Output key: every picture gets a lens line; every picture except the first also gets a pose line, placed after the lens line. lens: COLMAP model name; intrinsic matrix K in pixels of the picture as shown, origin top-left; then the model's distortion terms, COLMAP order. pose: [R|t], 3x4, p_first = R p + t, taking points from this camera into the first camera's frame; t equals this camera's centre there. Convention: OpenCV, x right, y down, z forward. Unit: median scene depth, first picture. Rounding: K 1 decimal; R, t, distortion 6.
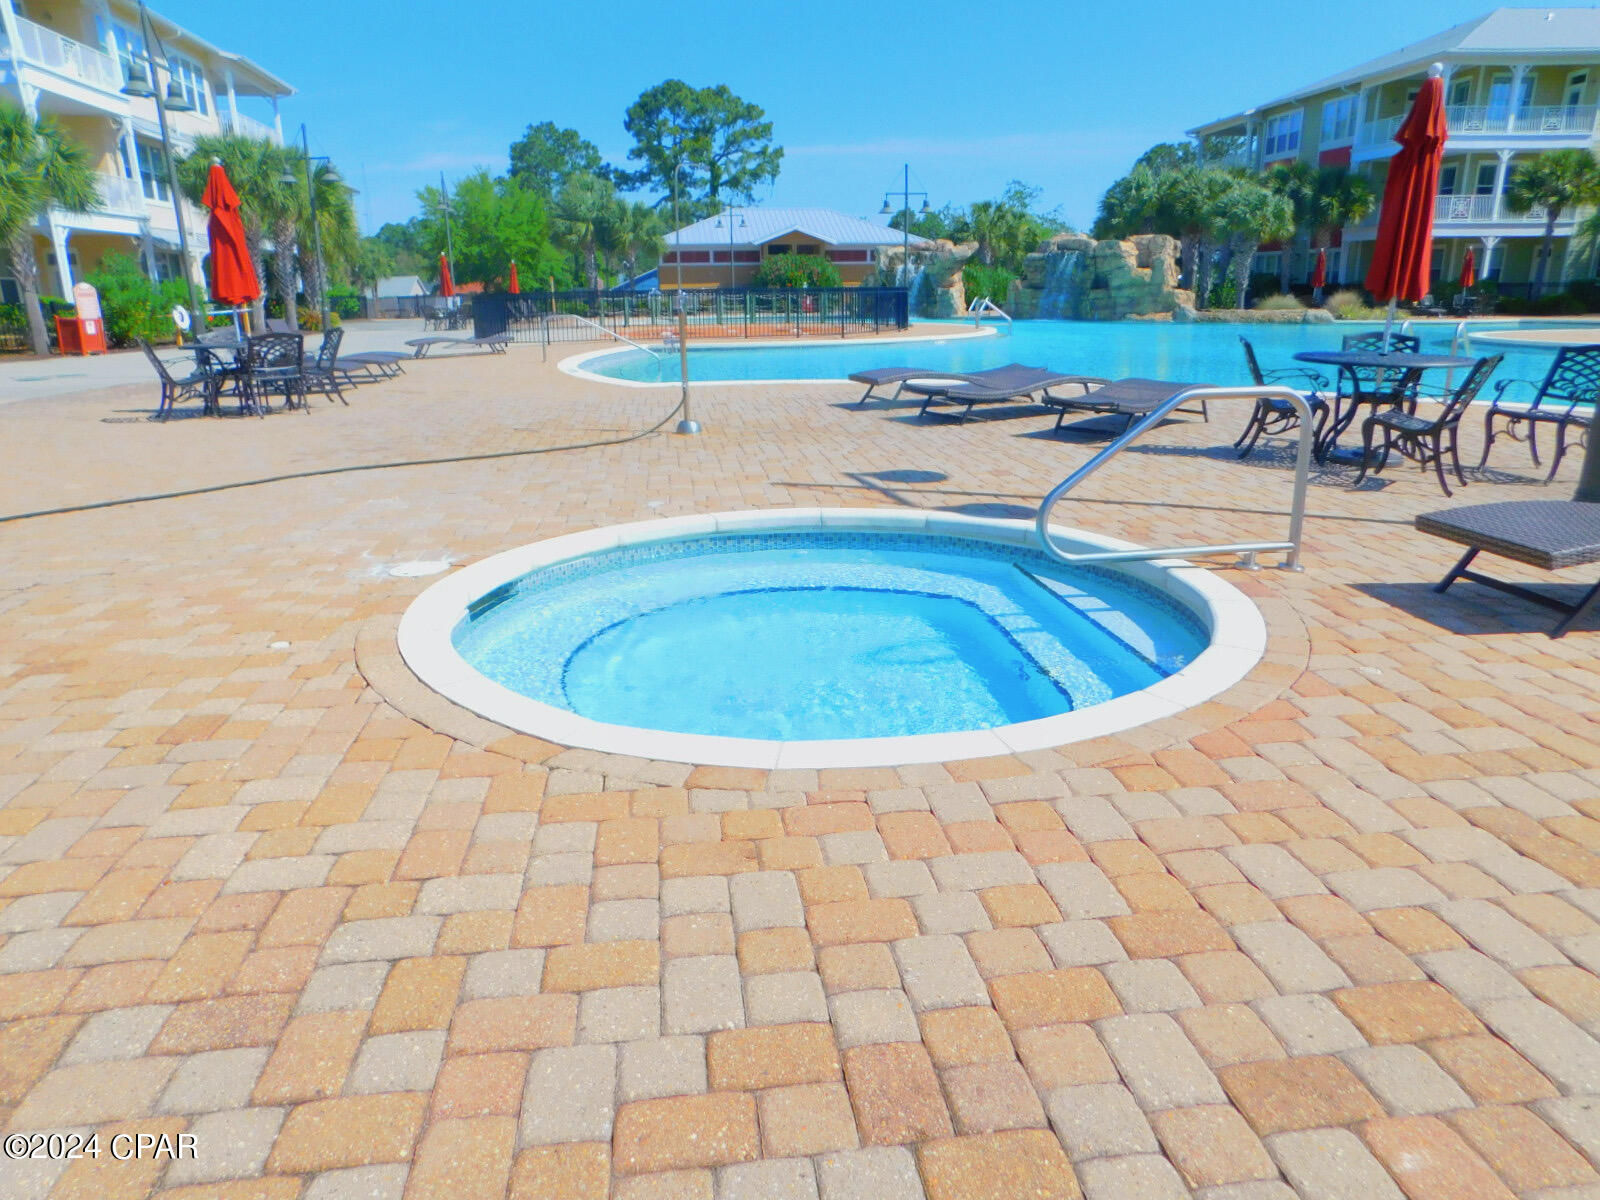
lens RADIAL K [[1039.9, 0, 807.4], [0, 1039.9, 603.8], [0, 0, 1]] dist [-0.035822, 0.017263]
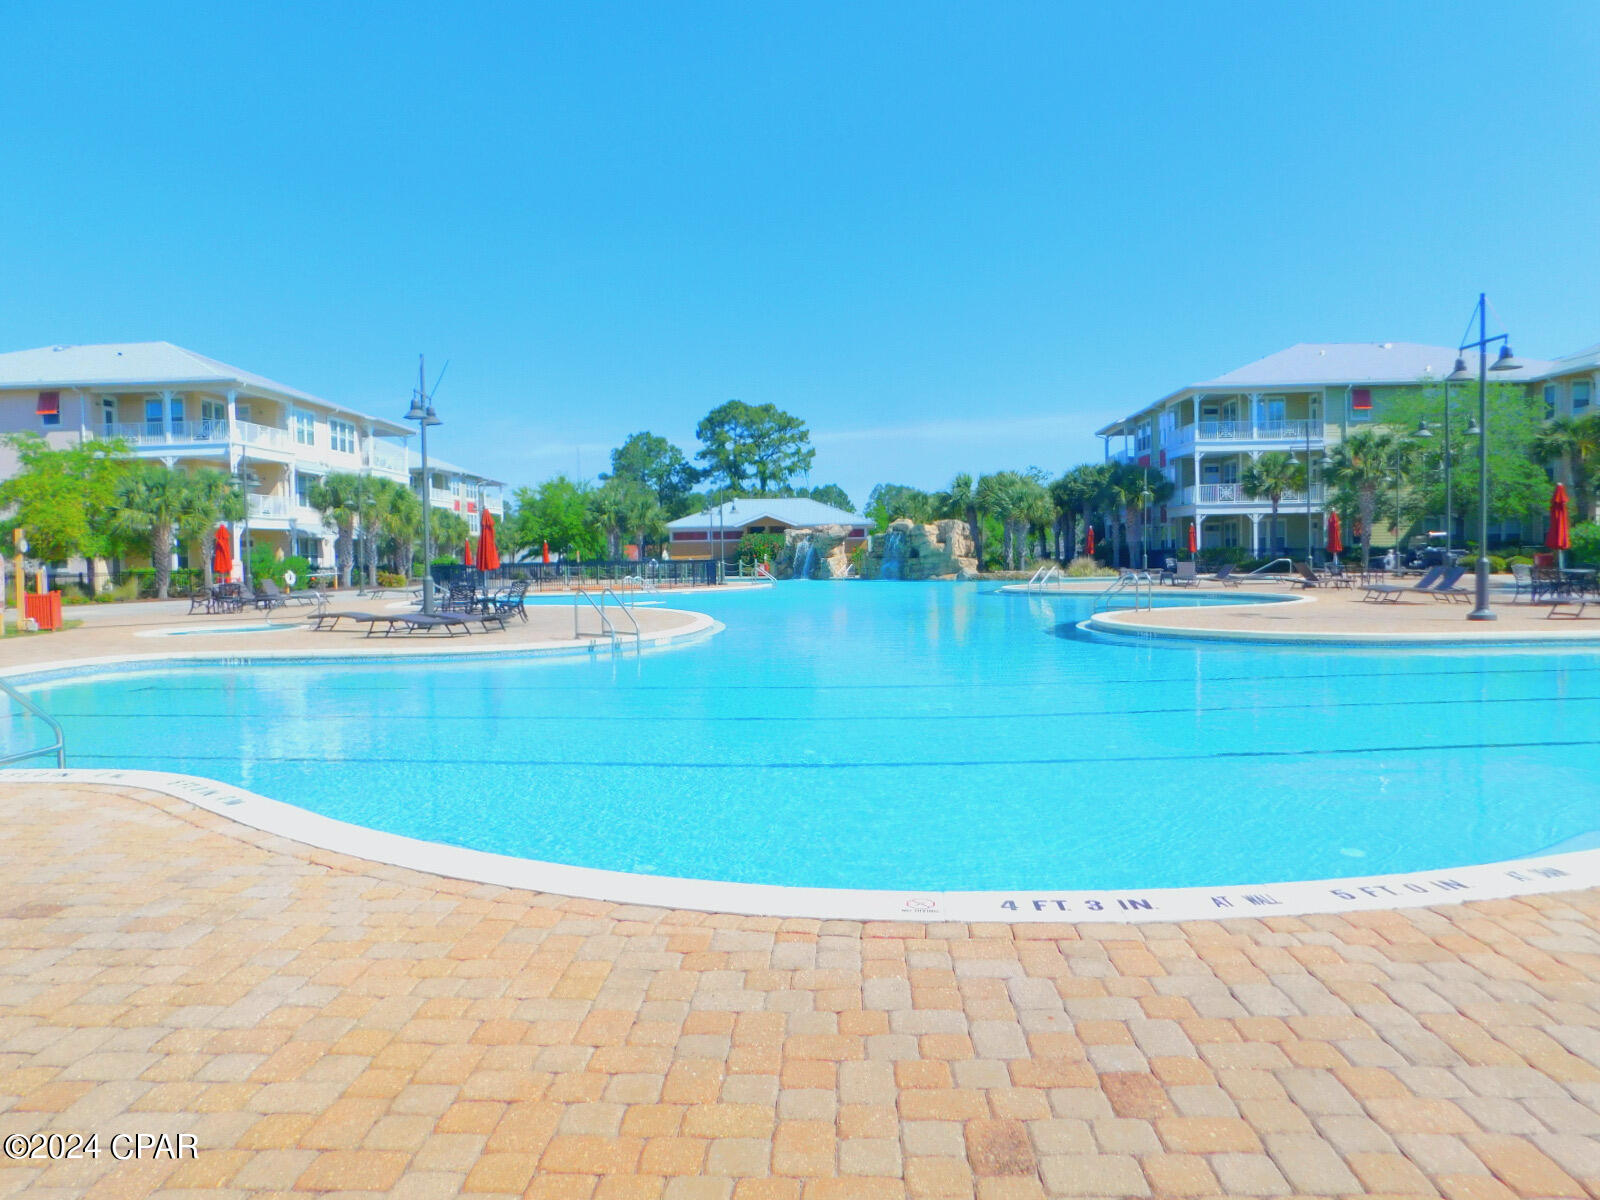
lens RADIAL K [[1039.9, 0, 793.2], [0, 1039.9, 597.3], [0, 0, 1]] dist [-0.035822, 0.017263]
pose [[0.985664, -0.001545, -0.168713, 0.317483], [-0.041016, 0.967766, -0.248490, 0.090102], [0.163659, 0.251848, 0.953828, -0.309521]]
